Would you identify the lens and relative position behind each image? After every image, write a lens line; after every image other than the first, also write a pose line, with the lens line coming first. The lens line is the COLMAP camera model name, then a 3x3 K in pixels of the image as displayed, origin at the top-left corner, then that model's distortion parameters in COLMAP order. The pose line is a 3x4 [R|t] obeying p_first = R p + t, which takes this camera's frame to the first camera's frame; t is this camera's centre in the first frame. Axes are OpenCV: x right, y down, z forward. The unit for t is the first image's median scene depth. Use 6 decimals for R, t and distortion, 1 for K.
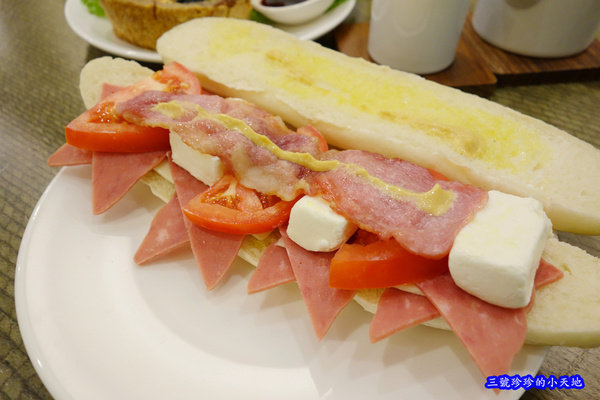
lens RADIAL K [[452.3, 0, 300.0], [0, 452.3, 200.0], [0, 0, 1]] dist [-0.004657, -0.003342]
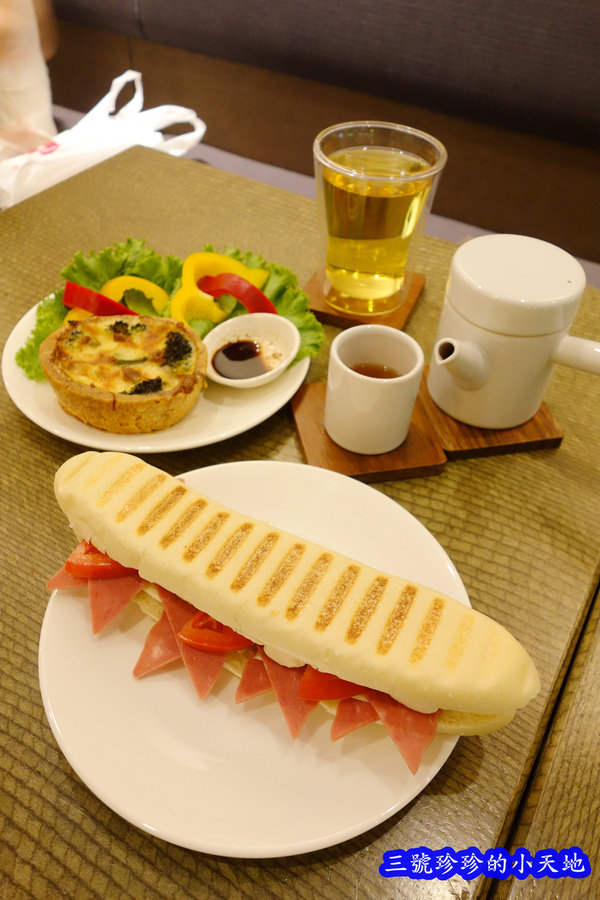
lens RADIAL K [[678.5, 0, 300.0], [0, 678.5, 450.0], [0, 0, 1]] dist [-0.004657, -0.003342]
pose [[0.994452, -0.029601, 0.100945, -0.087979], [0.030794, 0.999473, -0.010280, -0.393094], [-0.100587, 0.013332, 0.994839, -0.757229]]
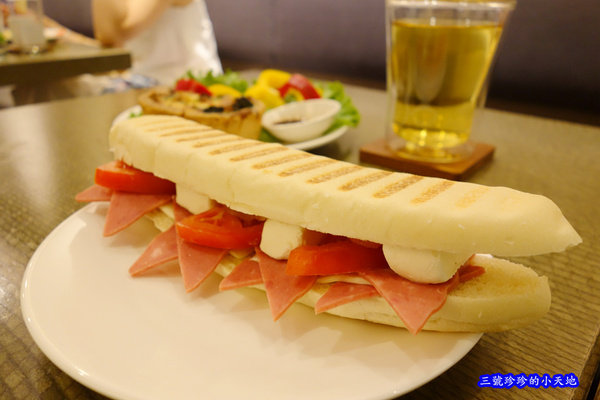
lens RADIAL K [[452.3, 0, 300.0], [0, 452.3, 200.0], [0, 0, 1]] dist [-0.004657, -0.003342]
pose [[0.997598, 0.054559, -0.042691, 0.104125], [-0.066516, 0.926586, -0.370154, 0.339056], [0.019362, 0.372104, 0.927989, -0.127806]]
